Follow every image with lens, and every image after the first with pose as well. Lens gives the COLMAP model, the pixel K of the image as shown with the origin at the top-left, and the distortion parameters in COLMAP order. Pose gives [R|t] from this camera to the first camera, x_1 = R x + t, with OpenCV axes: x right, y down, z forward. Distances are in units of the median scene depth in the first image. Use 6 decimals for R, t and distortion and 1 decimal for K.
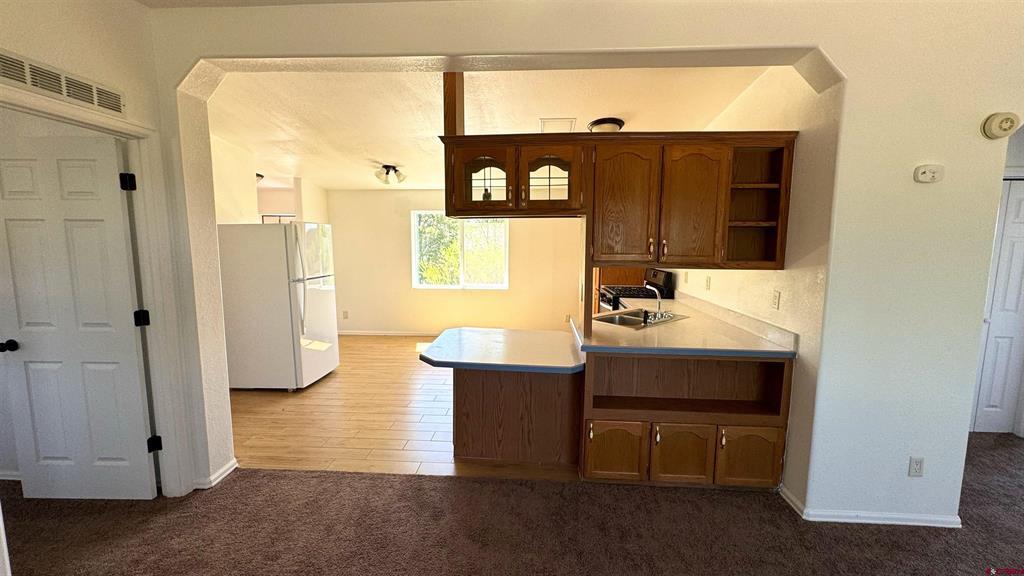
lens RADIAL K [[411.4, 0, 512.8], [0, 411.4, 288.7], [0, 0, 1]] dist [-0.007600, 0.000316]
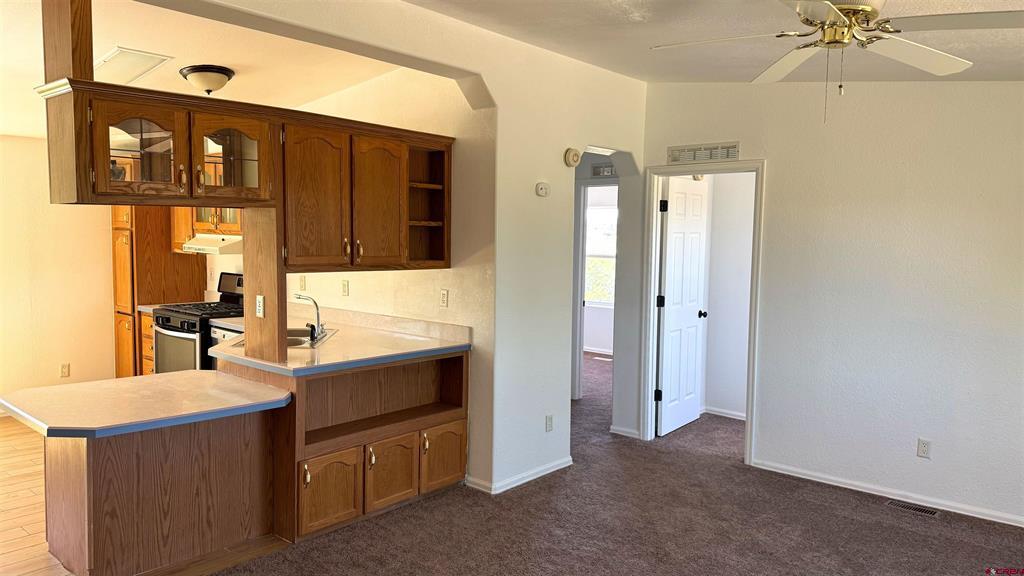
lens RADIAL K [[705.8, 0, 511.0], [0, 705.8, 287.2], [0, 0, 1]] dist [0.010765, -0.005822]
pose [[0.596207, -0.054486, 0.800980, -0.679688], [0.080630, 0.996714, 0.007785, 0.000036], [-0.798772, 0.059942, 0.598641, -0.186809]]
